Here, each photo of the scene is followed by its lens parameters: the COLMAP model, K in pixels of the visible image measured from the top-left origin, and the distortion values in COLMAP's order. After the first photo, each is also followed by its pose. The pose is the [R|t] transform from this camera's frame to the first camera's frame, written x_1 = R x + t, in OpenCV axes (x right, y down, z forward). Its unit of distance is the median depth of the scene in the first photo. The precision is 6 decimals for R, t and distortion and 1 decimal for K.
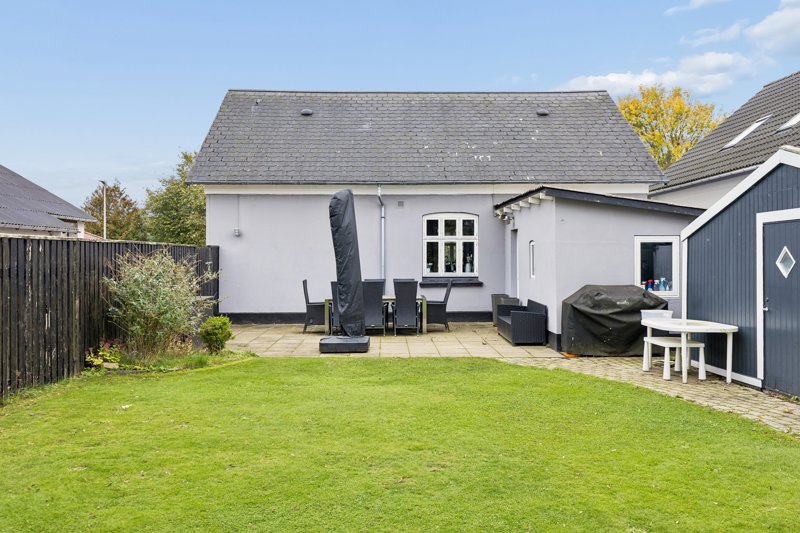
lens RADIAL K [[681.7, 0, 400.0], [0, 681.7, 266.5], [0, 0, 1]] dist [0.003198, -0.008013]
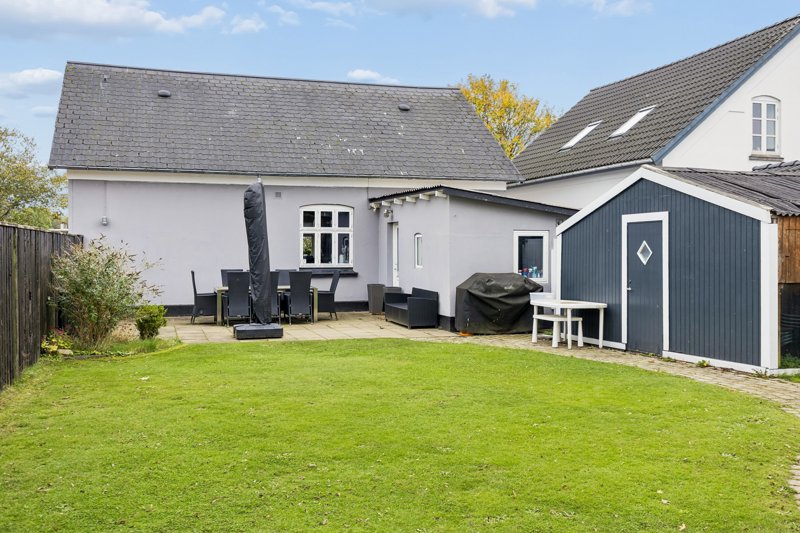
lens RADIAL K [[793.2, 0, 400.0], [0, 793.2, 266.5], [0, 0, 1]] dist [0.006745, -0.003275]
pose [[0.958382, -0.002548, 0.285477, -0.185276], [0.000179, 0.999965, 0.008326, 0.004148], [-0.285488, -0.007929, 0.958349, -0.191715]]
